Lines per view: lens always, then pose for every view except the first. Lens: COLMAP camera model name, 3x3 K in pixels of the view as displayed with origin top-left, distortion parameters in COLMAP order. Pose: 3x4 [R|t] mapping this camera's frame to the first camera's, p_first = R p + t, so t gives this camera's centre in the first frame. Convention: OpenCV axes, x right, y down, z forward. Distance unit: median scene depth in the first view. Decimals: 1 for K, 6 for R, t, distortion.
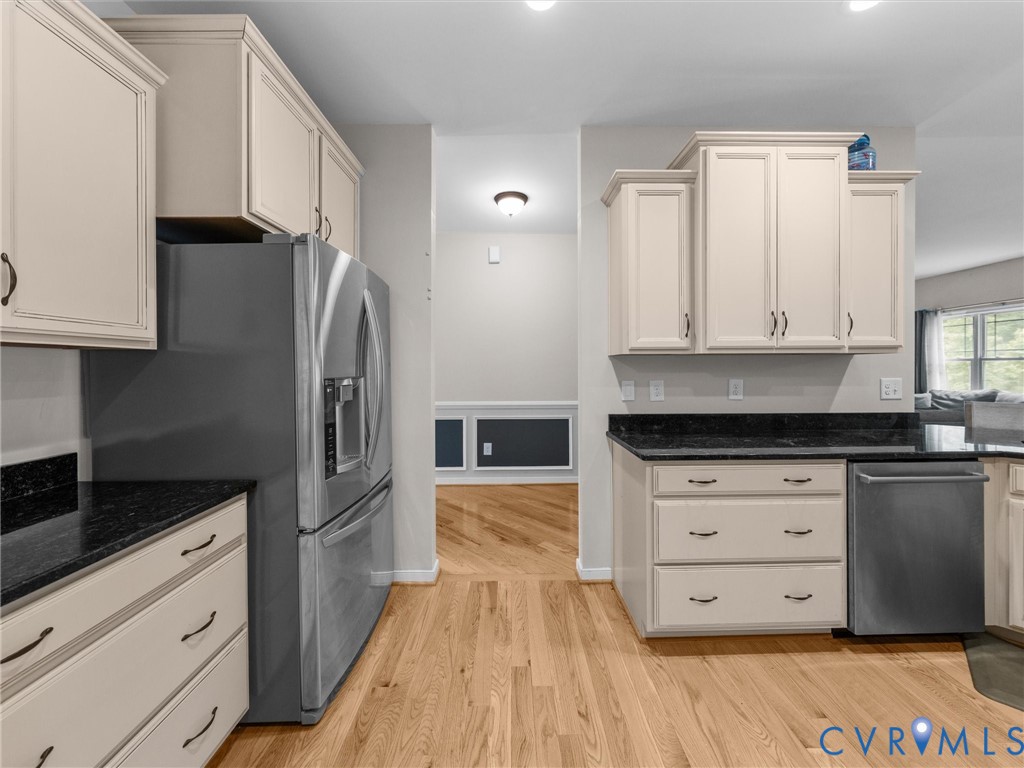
lens RADIAL K [[396.3, 0, 515.0], [0, 396.3, 368.1], [0, 0, 1]] dist [-0.001537, -0.000035]
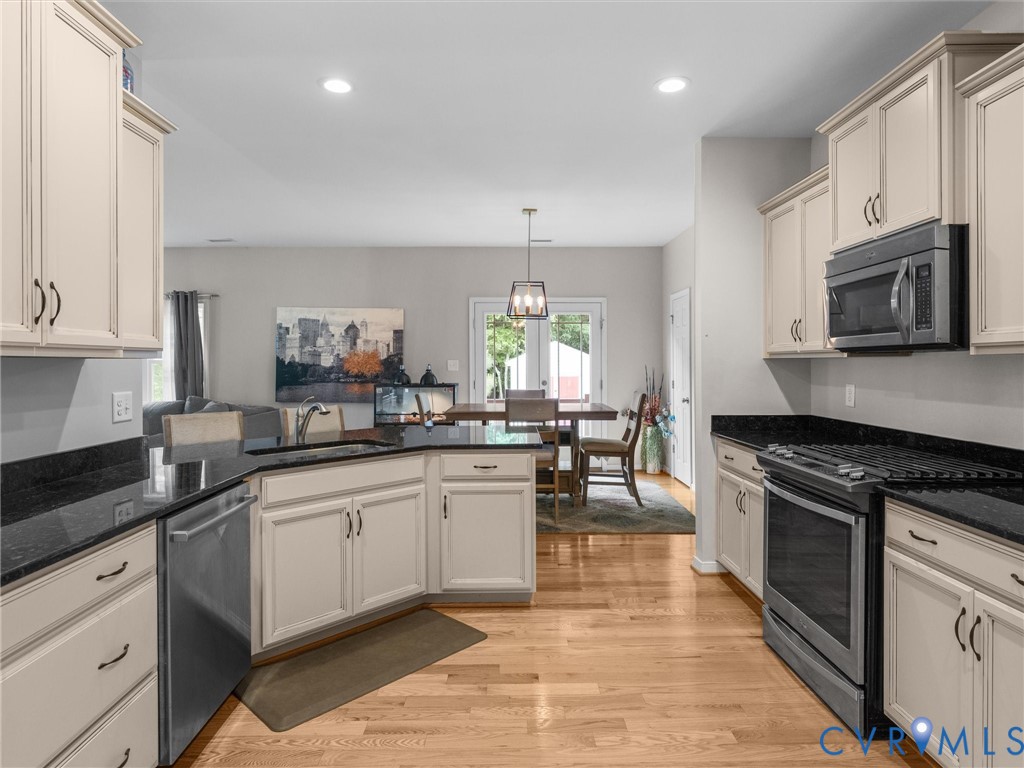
lens RADIAL K [[597.1, 0, 512.8], [0, 597.1, 367.7], [0, 0, 1]] dist [-0.000815, -0.000109]
pose [[0.001539, -0.001458, 0.999998, -0.163510], [0.007775, 0.999969, 0.001446, -0.018159], [-0.999969, 0.007773, 0.001551, 0.347282]]
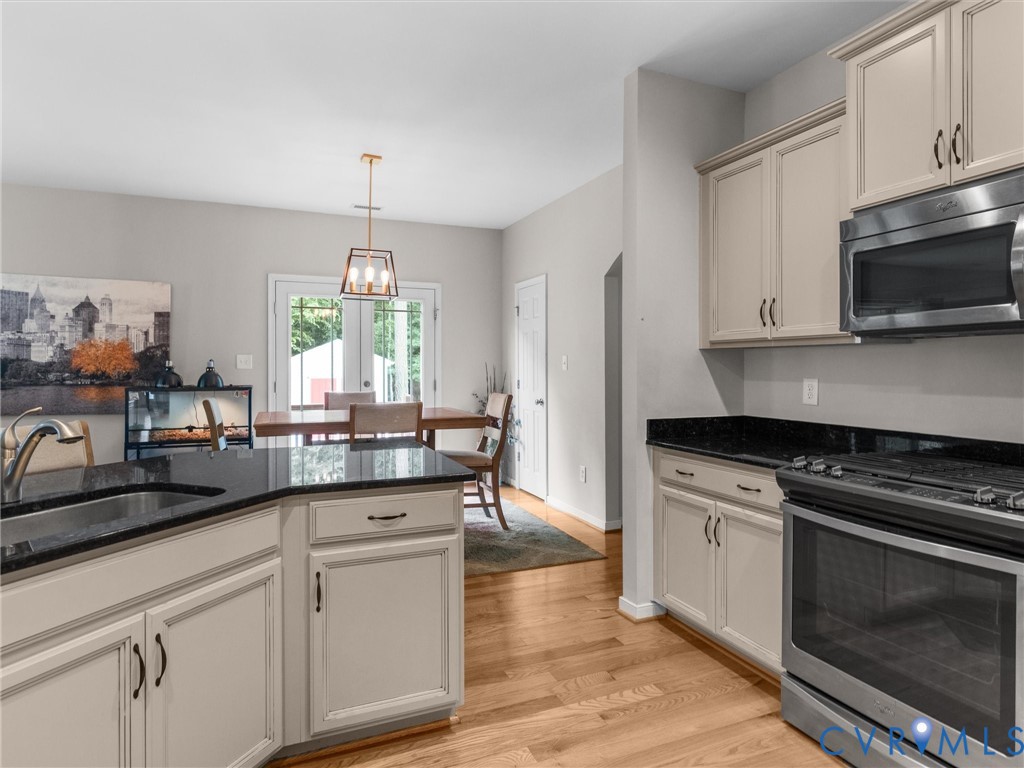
lens RADIAL K [[597.1, 0, 512.8], [0, 597.1, 367.7], [0, 0, 1]] dist [-0.000815, -0.000109]
pose [[-0.372349, 0.003592, 0.928086, 0.454158], [0.006666, 0.999977, -0.001196, 0.009375], [-0.928069, 0.005741, -0.372364, 0.594940]]
